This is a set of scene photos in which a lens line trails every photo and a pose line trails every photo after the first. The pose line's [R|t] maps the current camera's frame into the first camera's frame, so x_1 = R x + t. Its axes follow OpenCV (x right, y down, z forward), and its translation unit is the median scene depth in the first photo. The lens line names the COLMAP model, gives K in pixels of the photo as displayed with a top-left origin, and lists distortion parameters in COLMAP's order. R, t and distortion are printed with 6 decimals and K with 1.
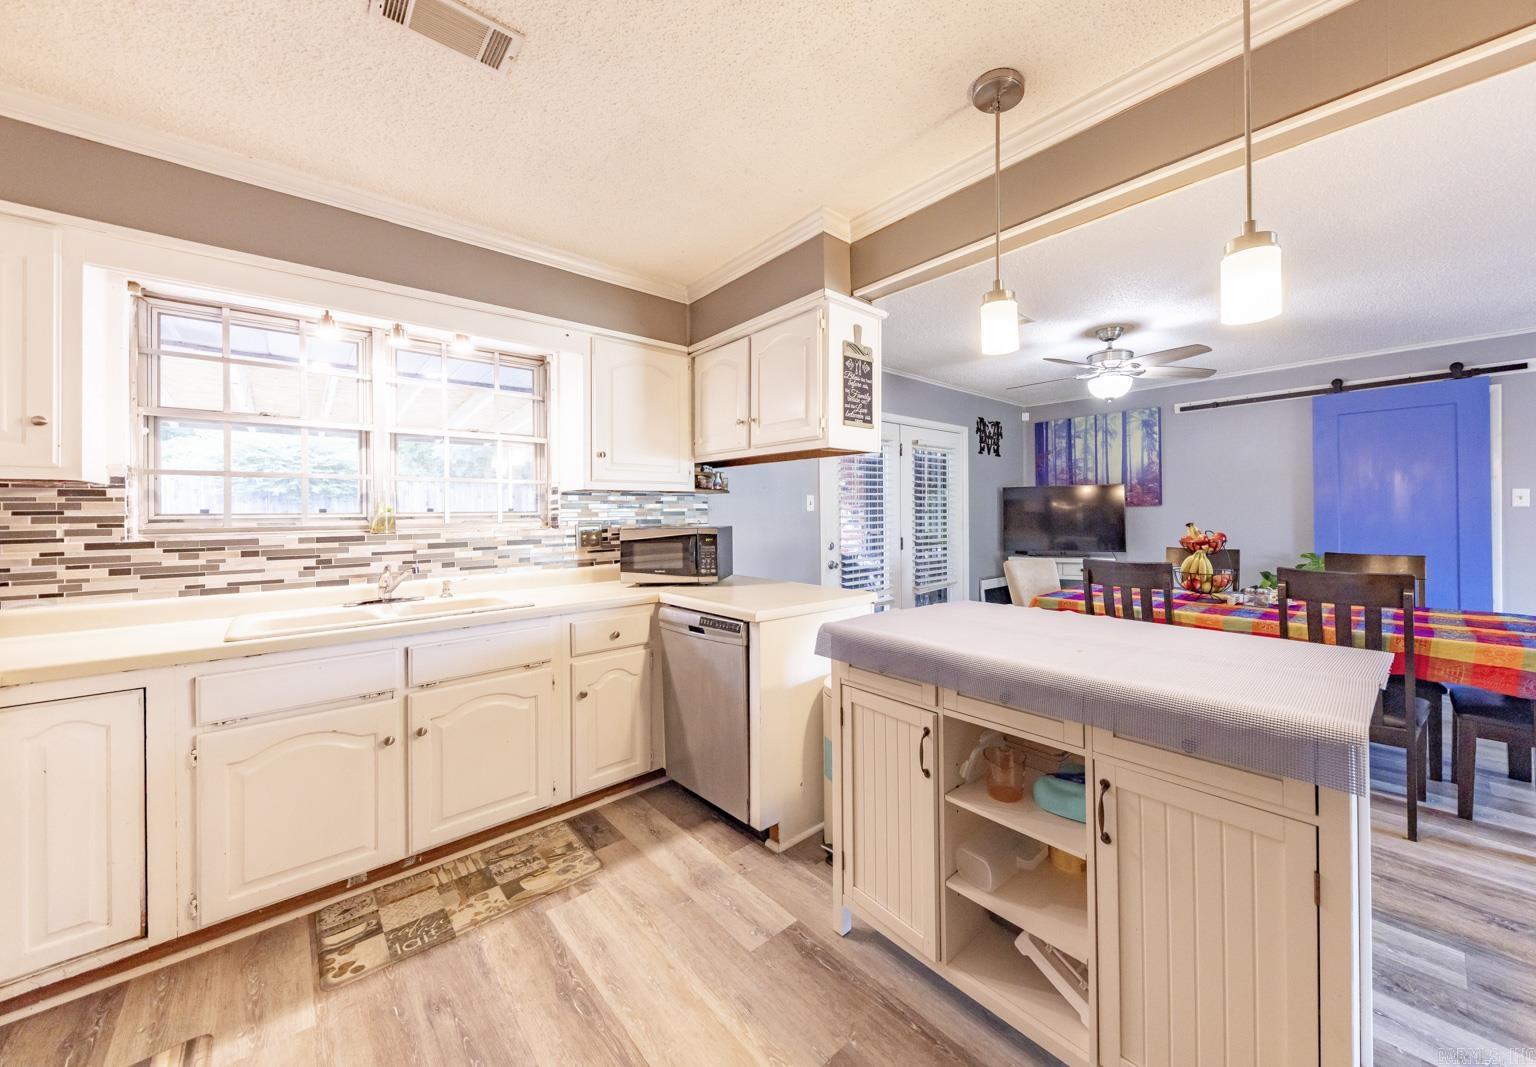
lens RADIAL K [[569.9, 0, 845.7], [0, 569.9, 510.2], [0, 0, 1]] dist [0.007060, -0.001436]
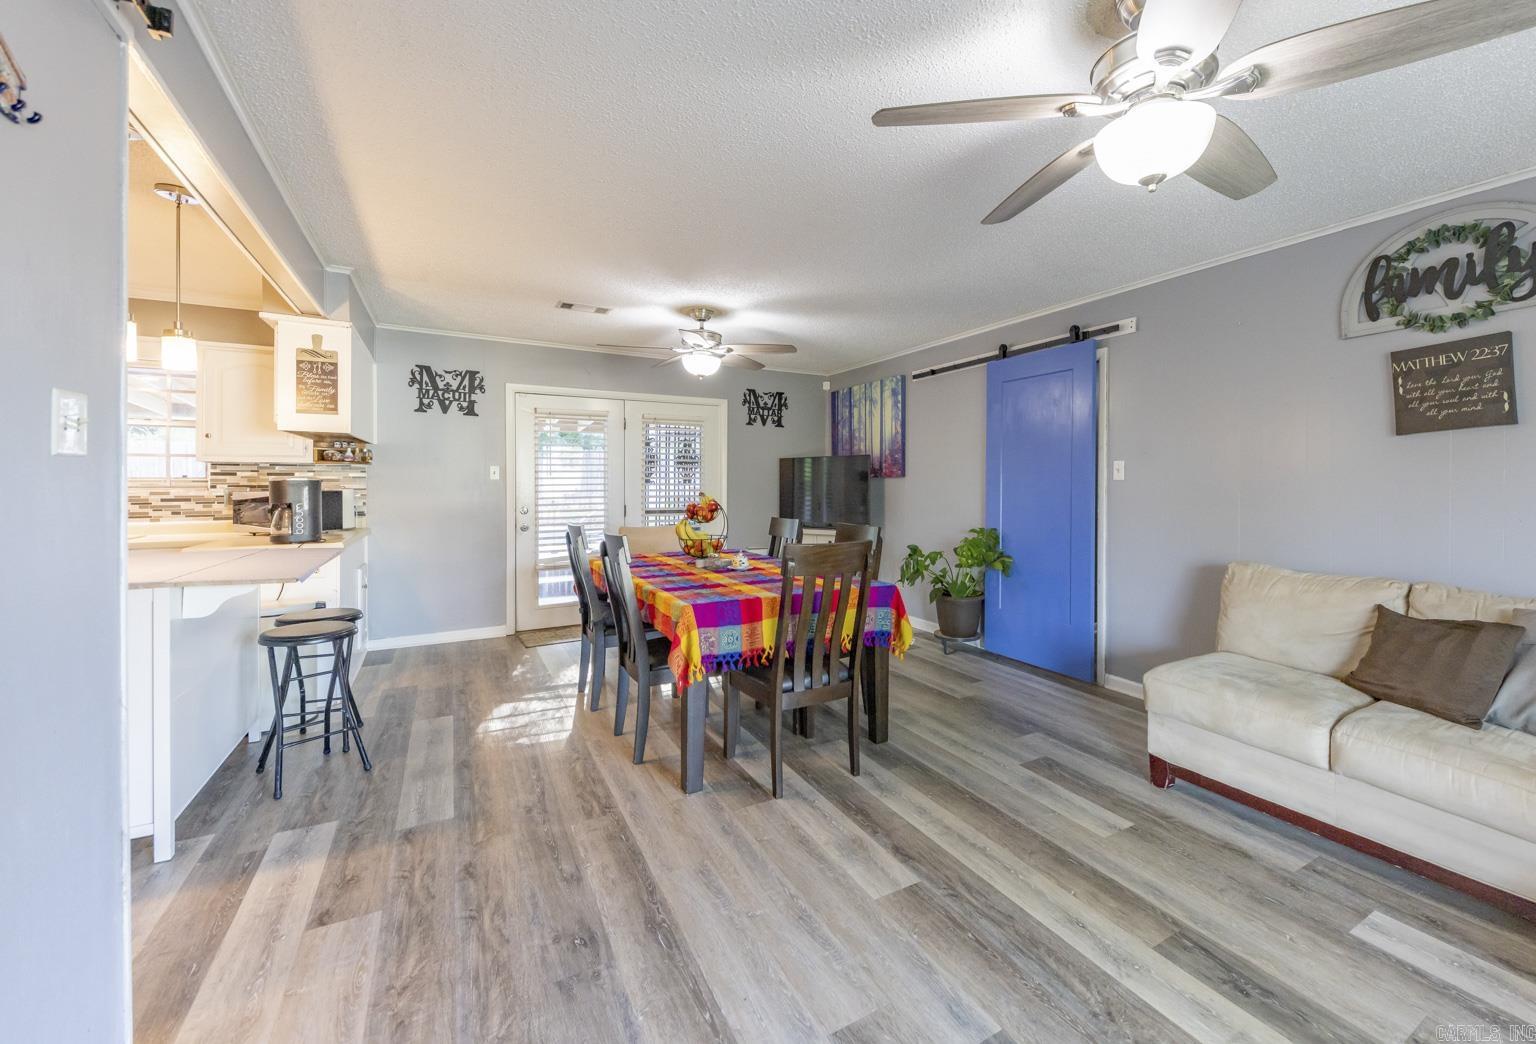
lens RADIAL K [[625.3, 0, 841.7], [0, 625.3, 490.2], [0, 0, 1]] dist [0.002352, -0.001195]
pose [[0.975080, 0.011429, -0.221561, 0.975114], [-0.007925, 0.999829, 0.016702, -0.003557], [0.221714, -0.014530, 0.975004, -0.081998]]
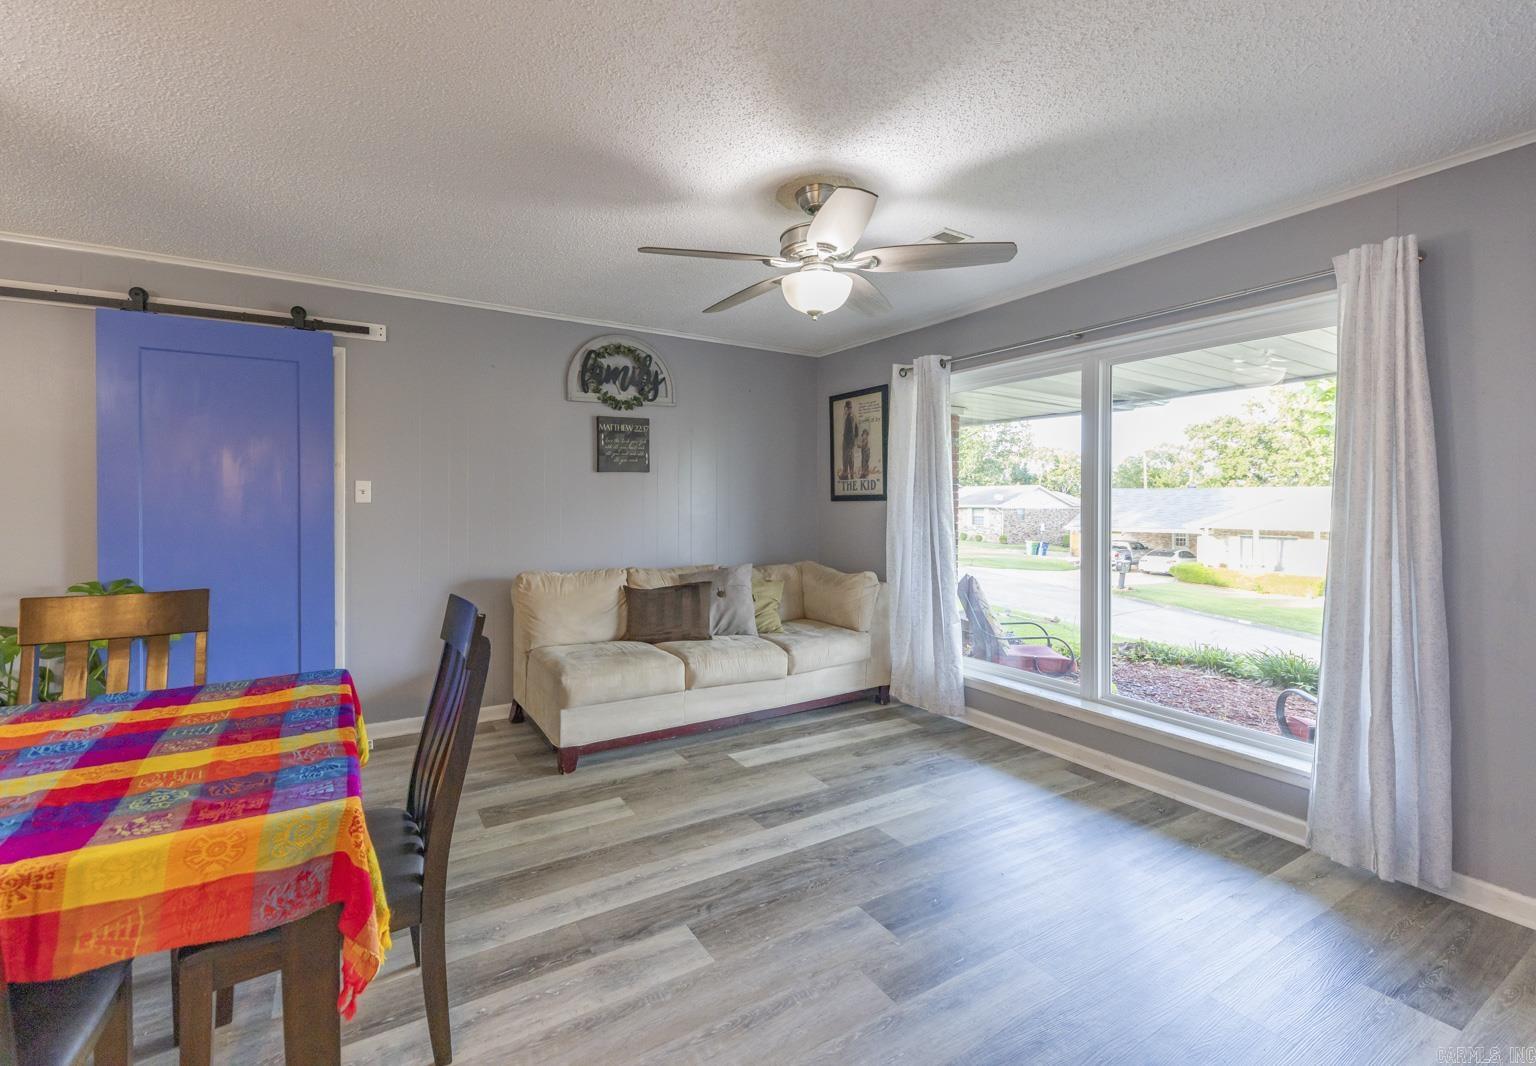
lens RADIAL K [[636.6, 0, 701.4], [0, 636.6, 508.5], [0, 0, 1]] dist [0.003472, -0.000177]
pose [[0.269073, -0.002988, 0.963115, 0.435536], [-0.006130, 0.999970, 0.004815, -0.005398], [-0.963100, -0.007199, 0.269046, 0.293391]]
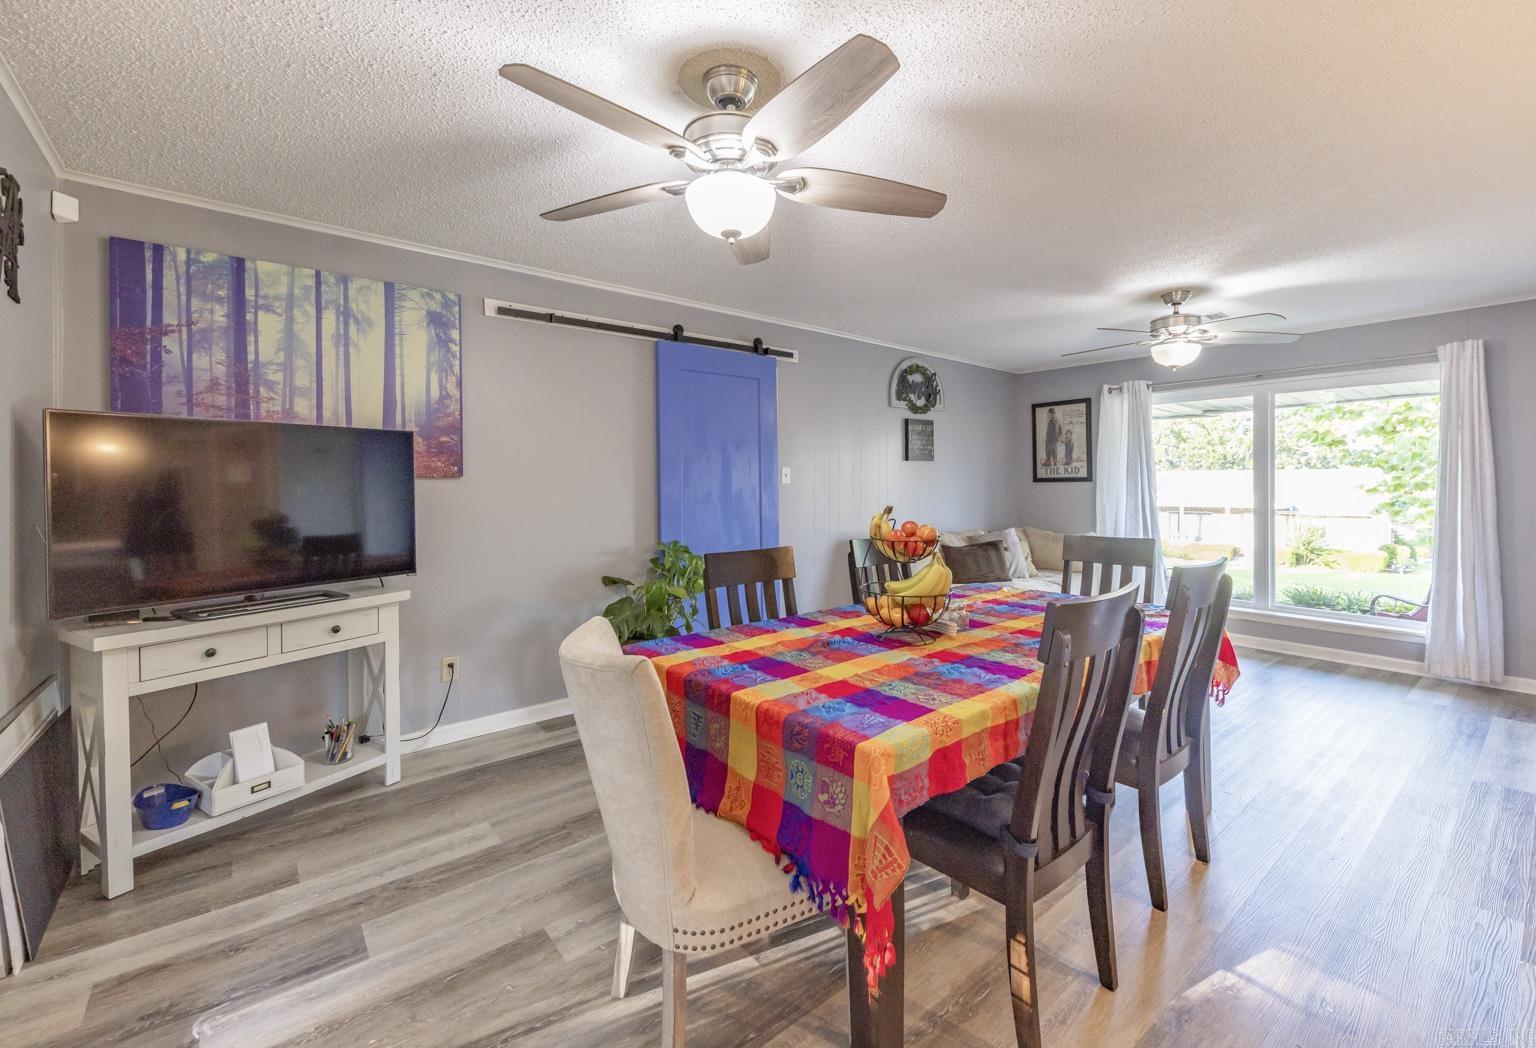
lens RADIAL K [[635.8, 0, 768.9], [0, 635.8, 484.8], [0, 0, 1]] dist [0.002233, 0.000297]
pose [[0.097625, 0.007958, 0.995191, -0.028236], [-0.000111, 0.999968, -0.007985, 0.004877], [-0.995223, 0.000669, 0.097622, 0.923525]]
